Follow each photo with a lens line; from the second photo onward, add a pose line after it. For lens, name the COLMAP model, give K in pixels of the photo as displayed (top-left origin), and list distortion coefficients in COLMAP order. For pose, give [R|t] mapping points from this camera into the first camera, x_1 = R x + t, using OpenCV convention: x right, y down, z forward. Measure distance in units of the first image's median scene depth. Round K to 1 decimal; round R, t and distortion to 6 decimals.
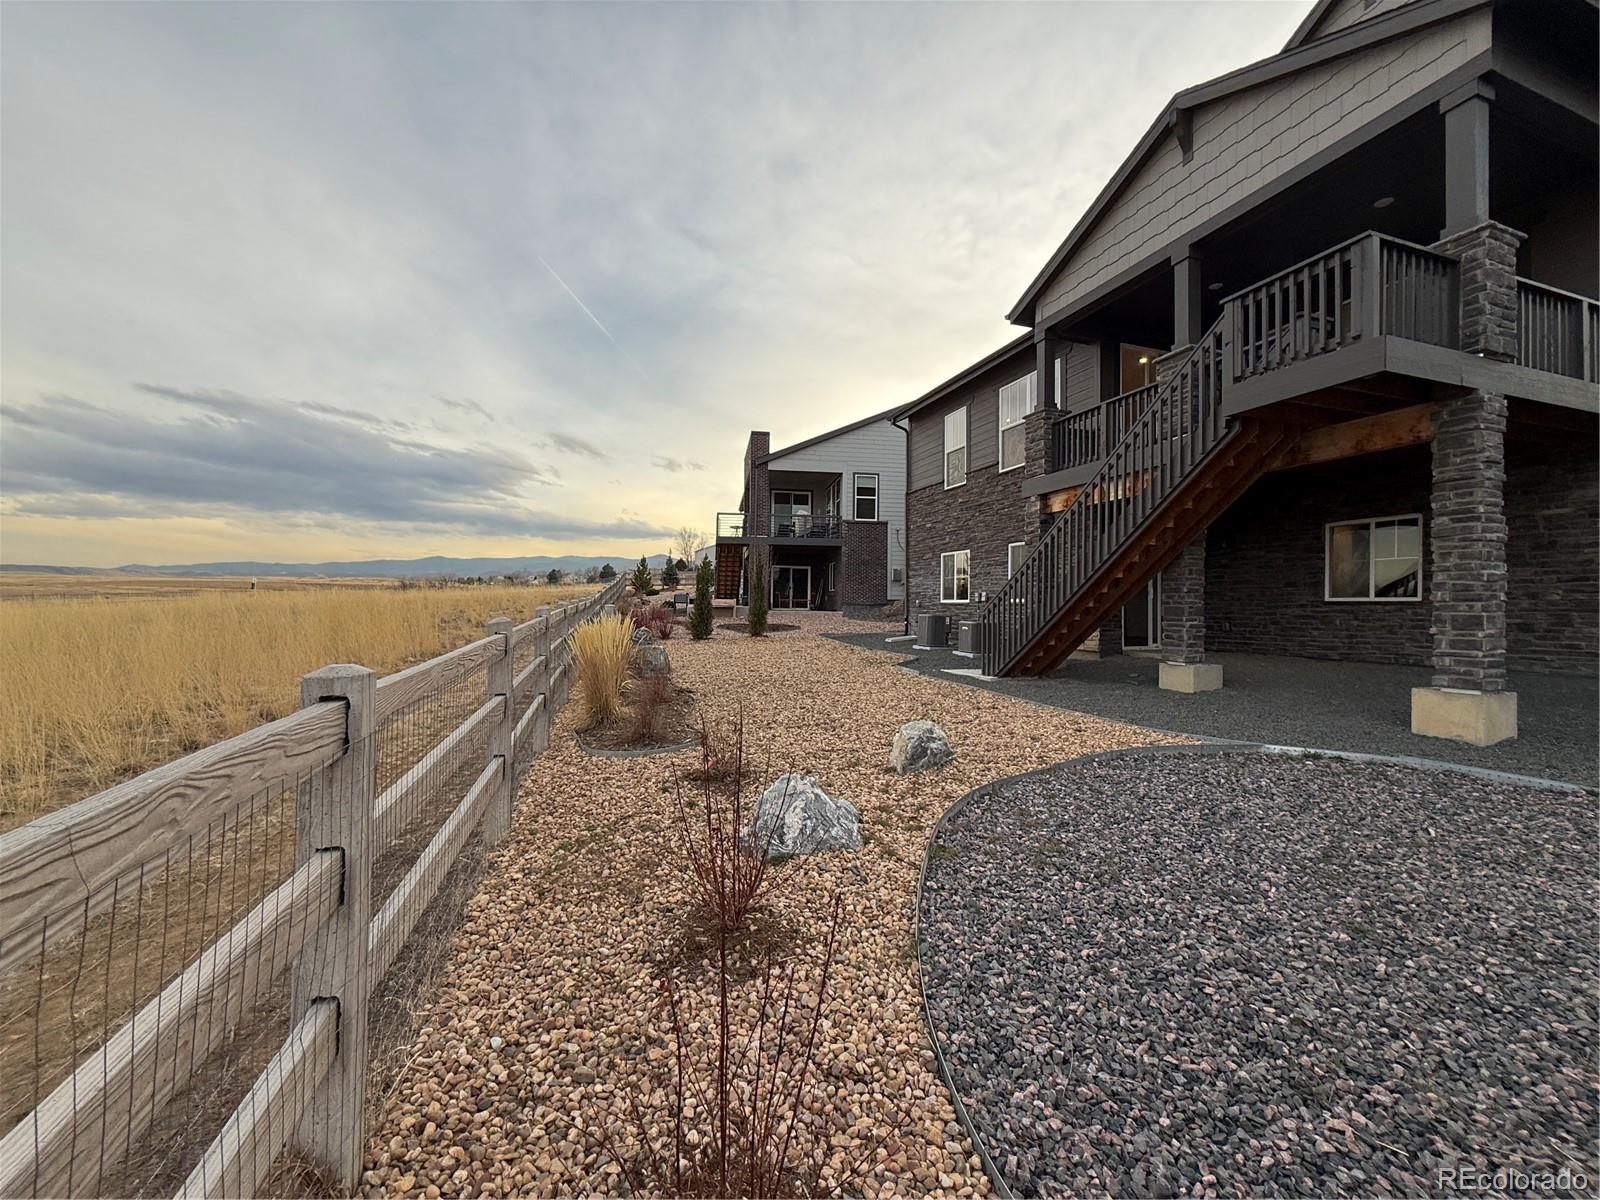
lens RADIAL K [[638.2, 0, 801.5], [0, 638.2, 599.7], [0, 0, 1]] dist [0.000726, -0.000647]
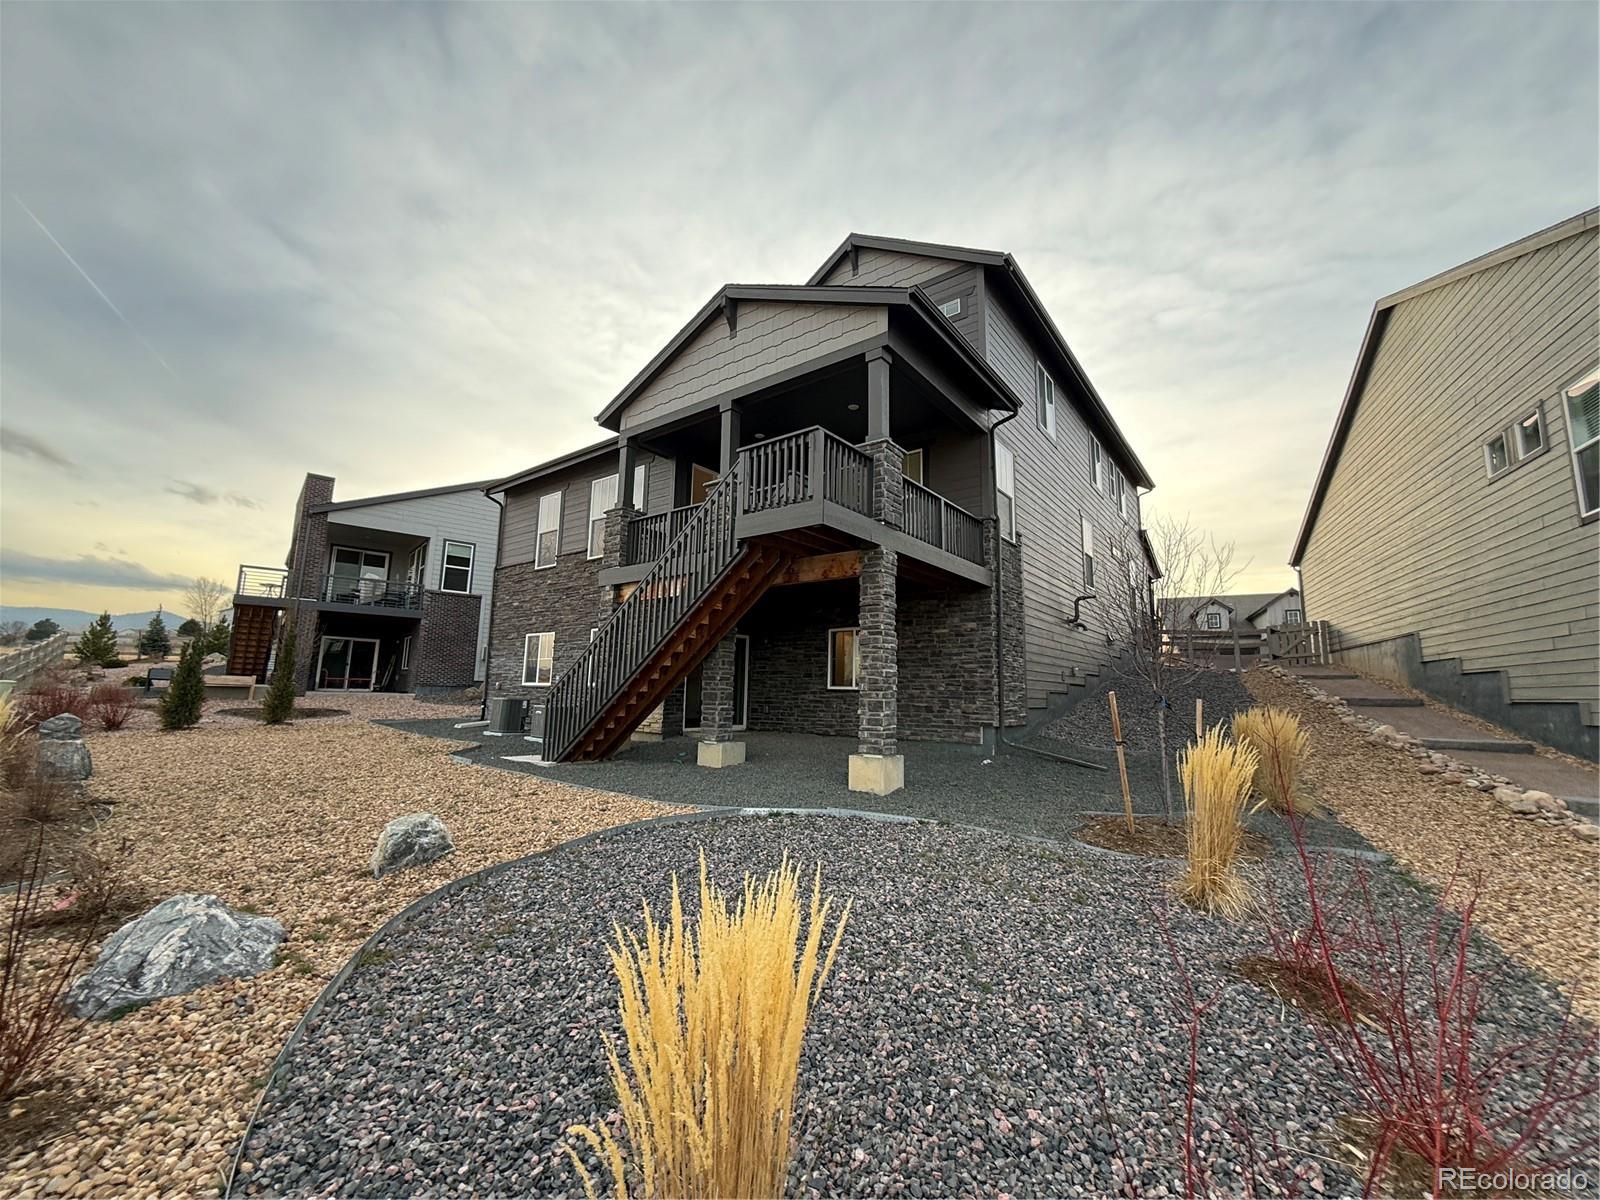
lens RADIAL K [[638.2, 0, 811.2], [0, 638.2, 596.8], [0, 0, 1]] dist [0.000726, -0.000647]
pose [[0.838163, 0.091466, 0.537695, 0.084666], [-0.018641, 0.990066, -0.139359, -0.002369], [-0.545100, 0.106782, 0.831543, -0.071917]]
